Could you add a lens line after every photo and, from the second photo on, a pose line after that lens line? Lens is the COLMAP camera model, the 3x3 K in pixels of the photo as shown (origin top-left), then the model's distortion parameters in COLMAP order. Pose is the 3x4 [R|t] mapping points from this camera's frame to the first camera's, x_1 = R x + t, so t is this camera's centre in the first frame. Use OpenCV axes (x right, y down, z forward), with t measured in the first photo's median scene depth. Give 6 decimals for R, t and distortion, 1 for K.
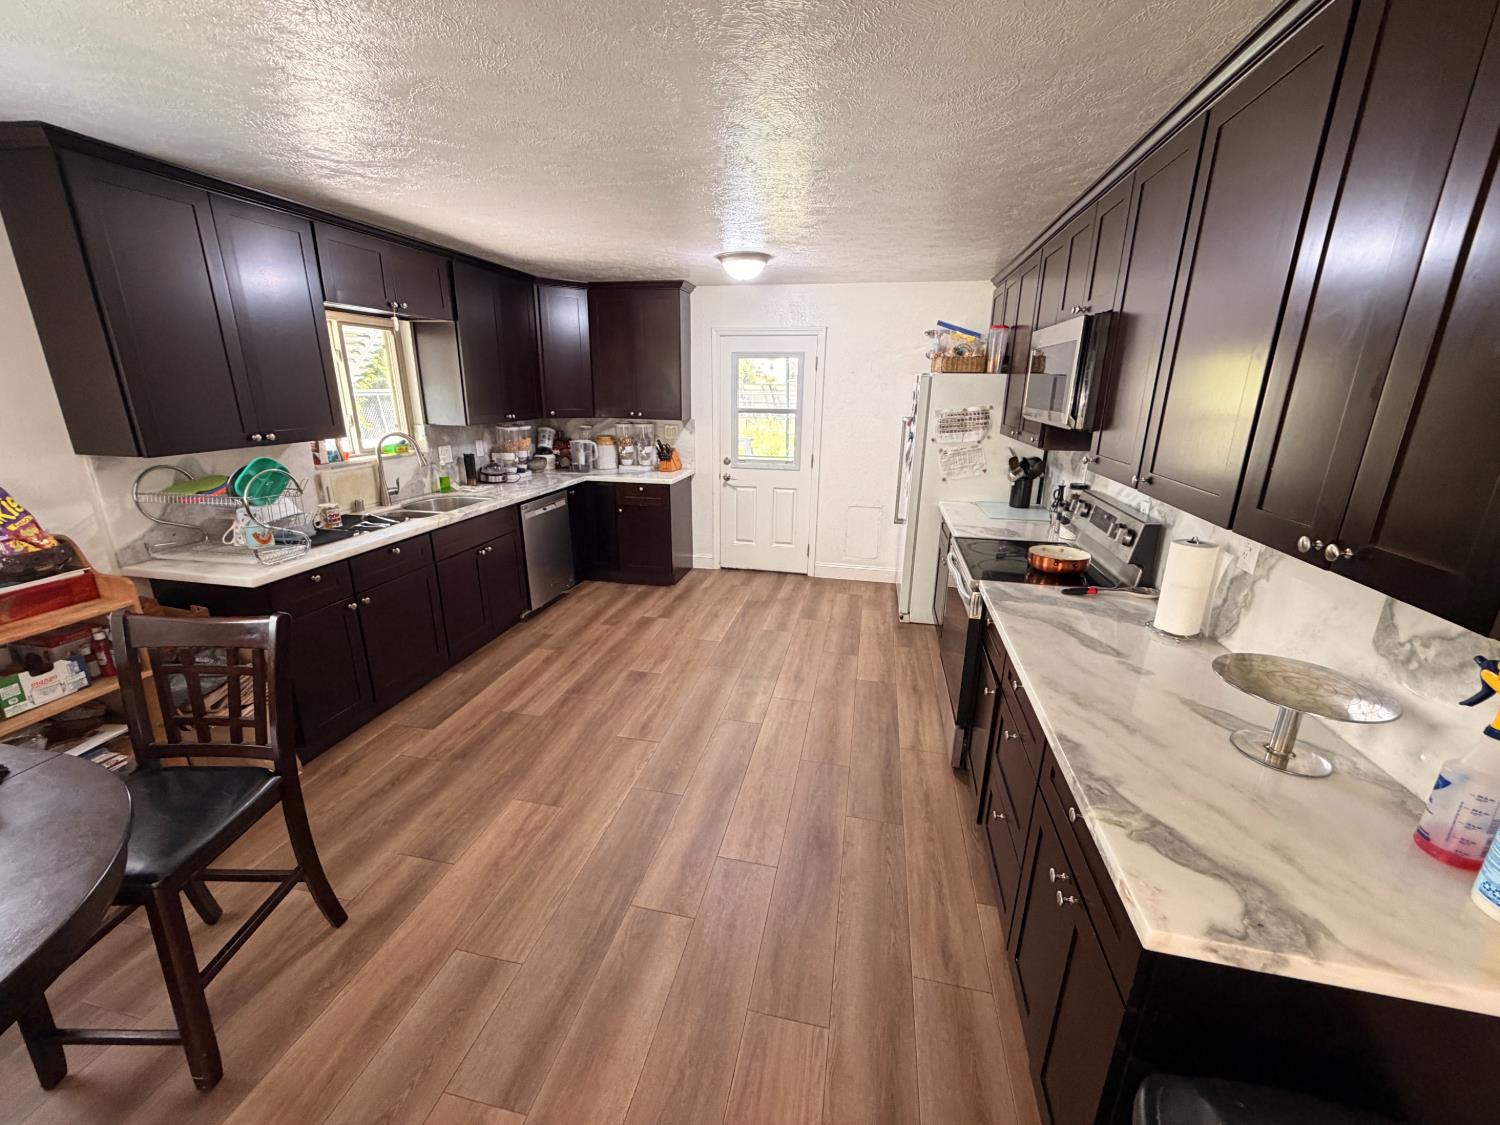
lens RADIAL K [[598.0, 0, 745.5], [0, 598.0, 561.1], [0, 0, 1]] dist [0.000739, -0.000288]
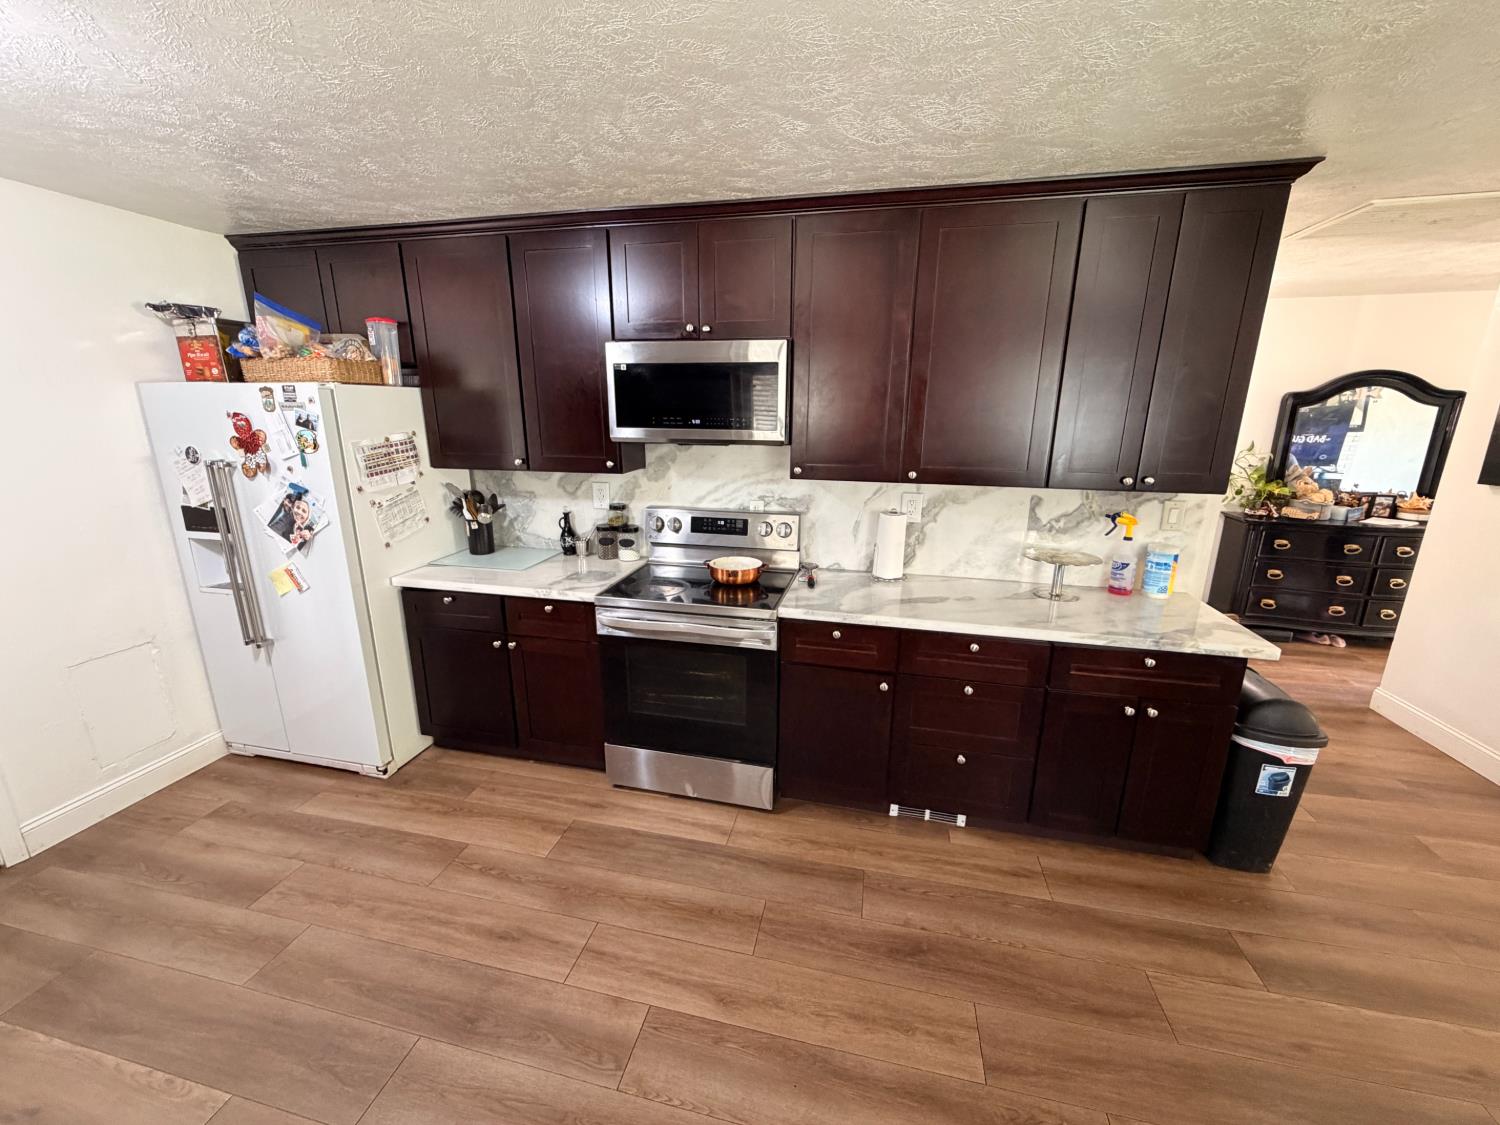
lens RADIAL K [[598.0, 0, 745.5], [0, 598.0, 561.1], [0, 0, 1]] dist [0.000739, -0.000288]
pose [[0.011725, -0.258579, 0.965919, -0.330522], [0.280095, 0.928163, 0.245072, -0.185085], [-0.959901, 0.267676, 0.083310, 0.617827]]
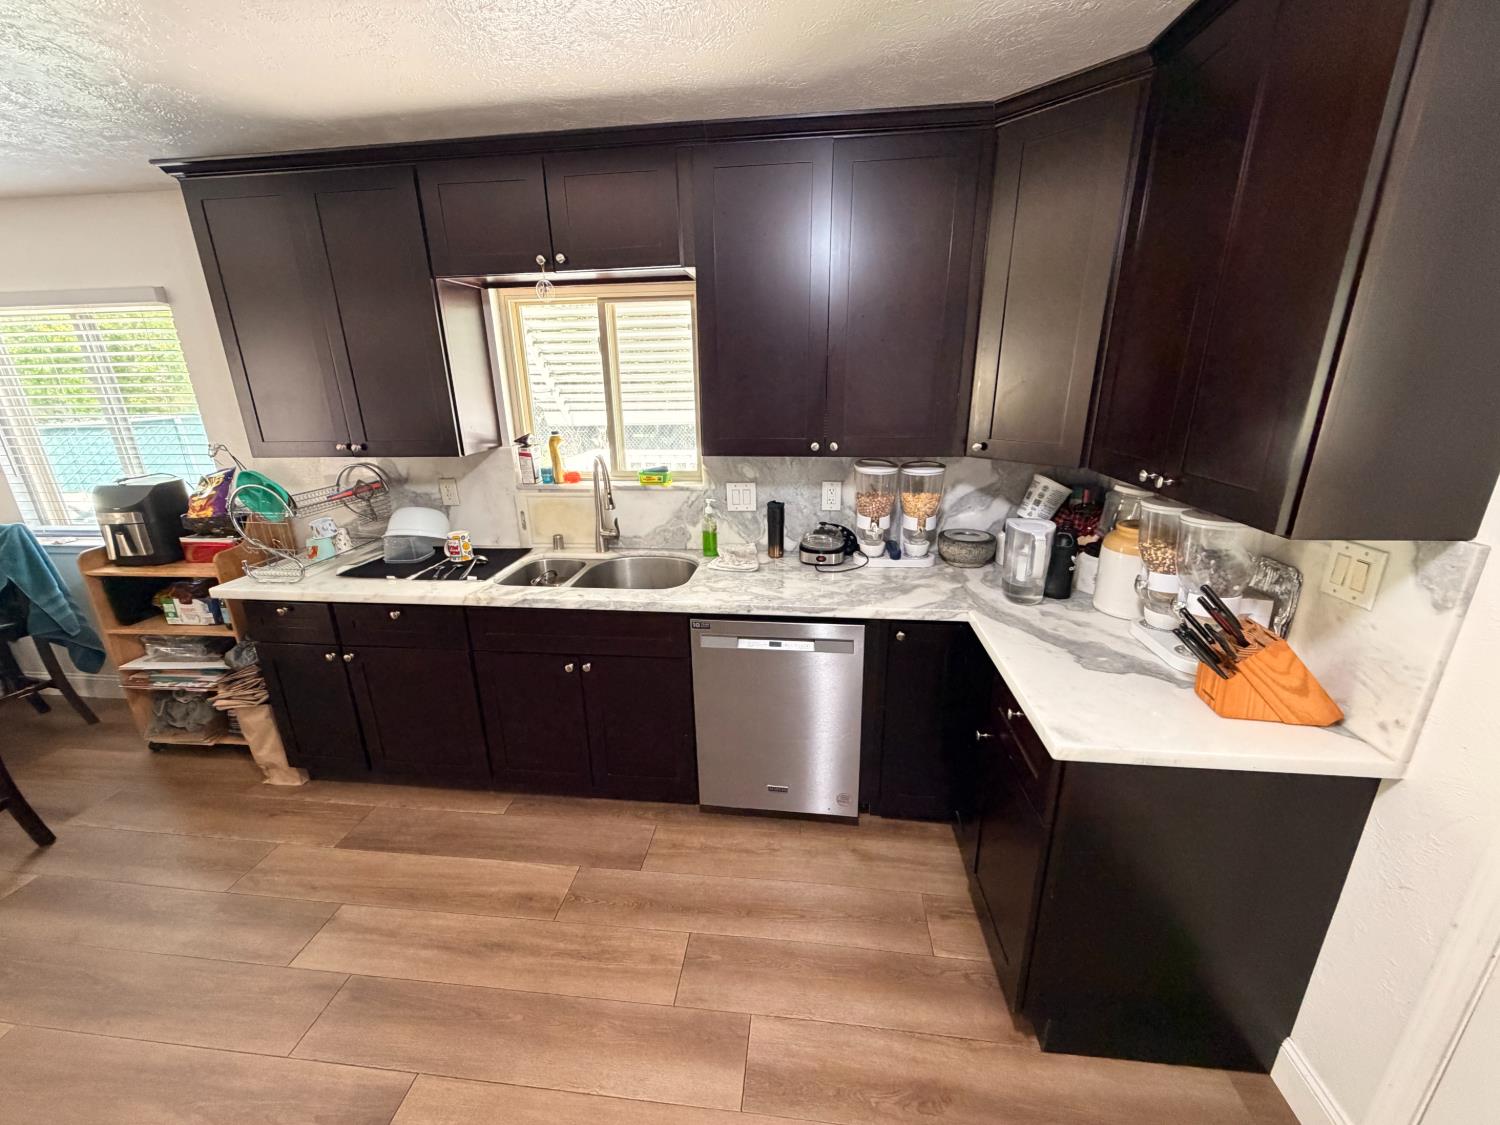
lens RADIAL K [[598.0, 0, 745.5], [0, 598.0, 561.1], [0, 0, 1]] dist [0.000739, -0.000288]
pose [[0.095345, 0.286413, -0.953350, 0.113896], [-0.266845, 0.930016, 0.252715, -0.305860], [0.959012, 0.230301, 0.165100, 1.027243]]
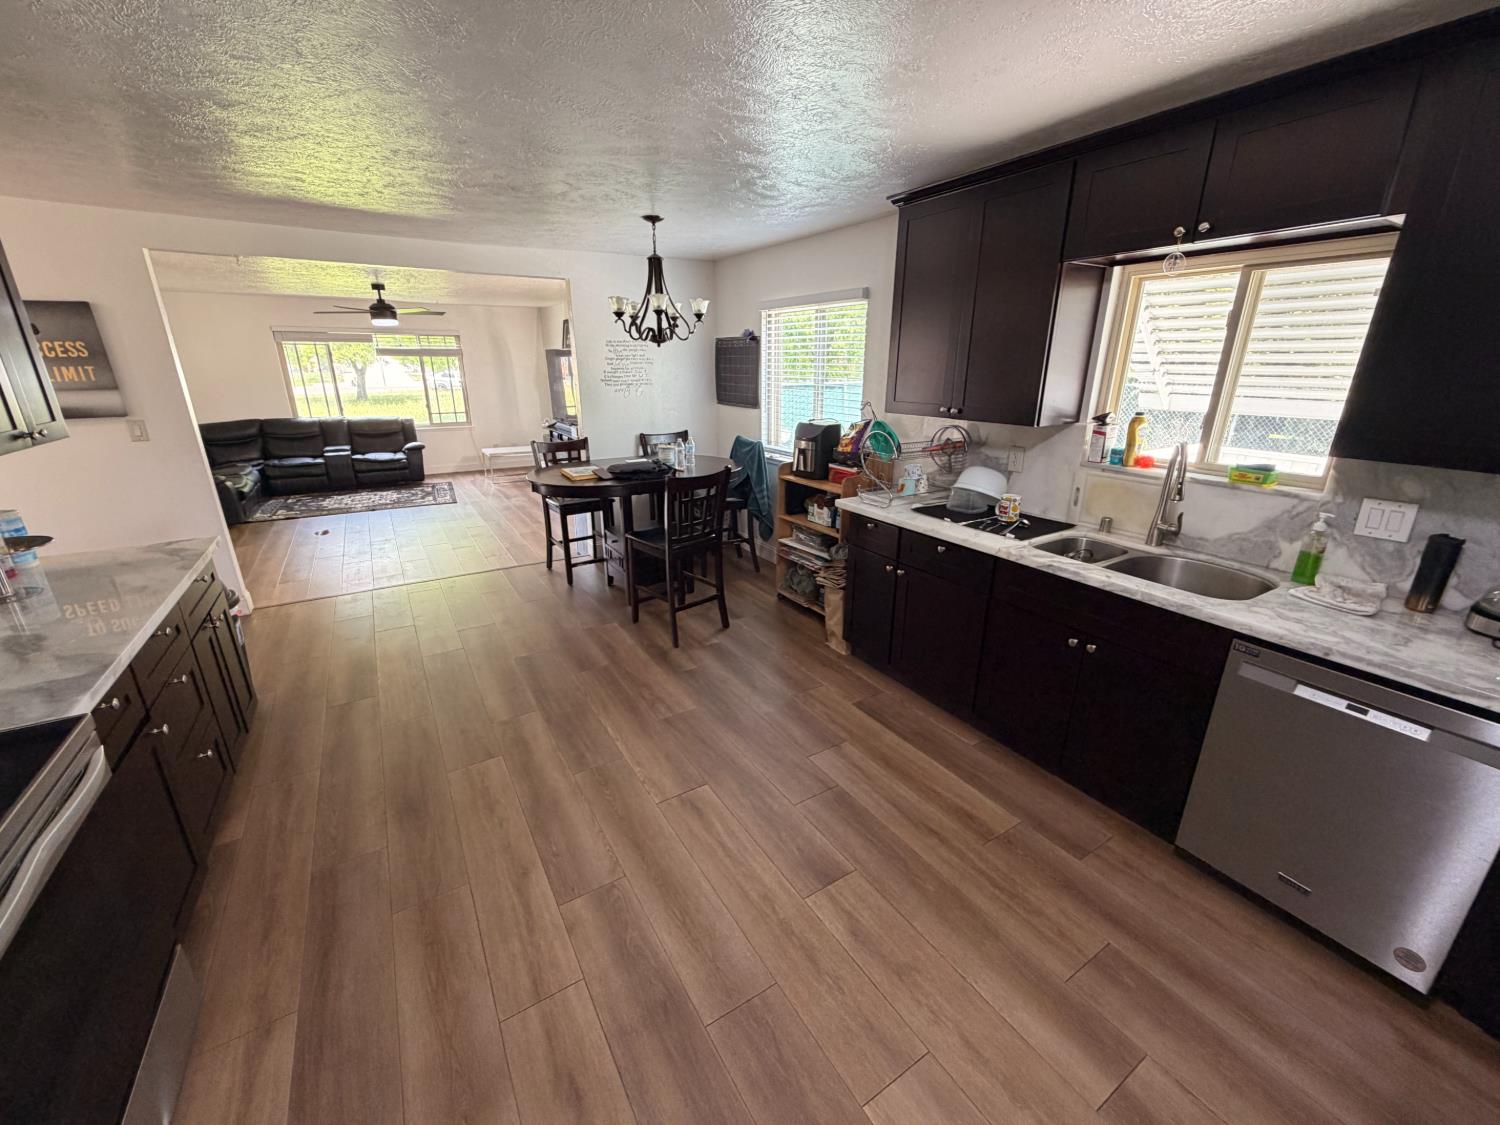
lens RADIAL K [[598.0, 0, 745.5], [0, 598.0, 561.1], [0, 0, 1]] dist [0.000739, -0.000288]
pose [[-0.722538, 0.209192, -0.658922, 0.181807], [-0.206617, 0.844214, 0.494583, -0.310514], [0.659733, 0.493500, -0.566754, 1.065295]]
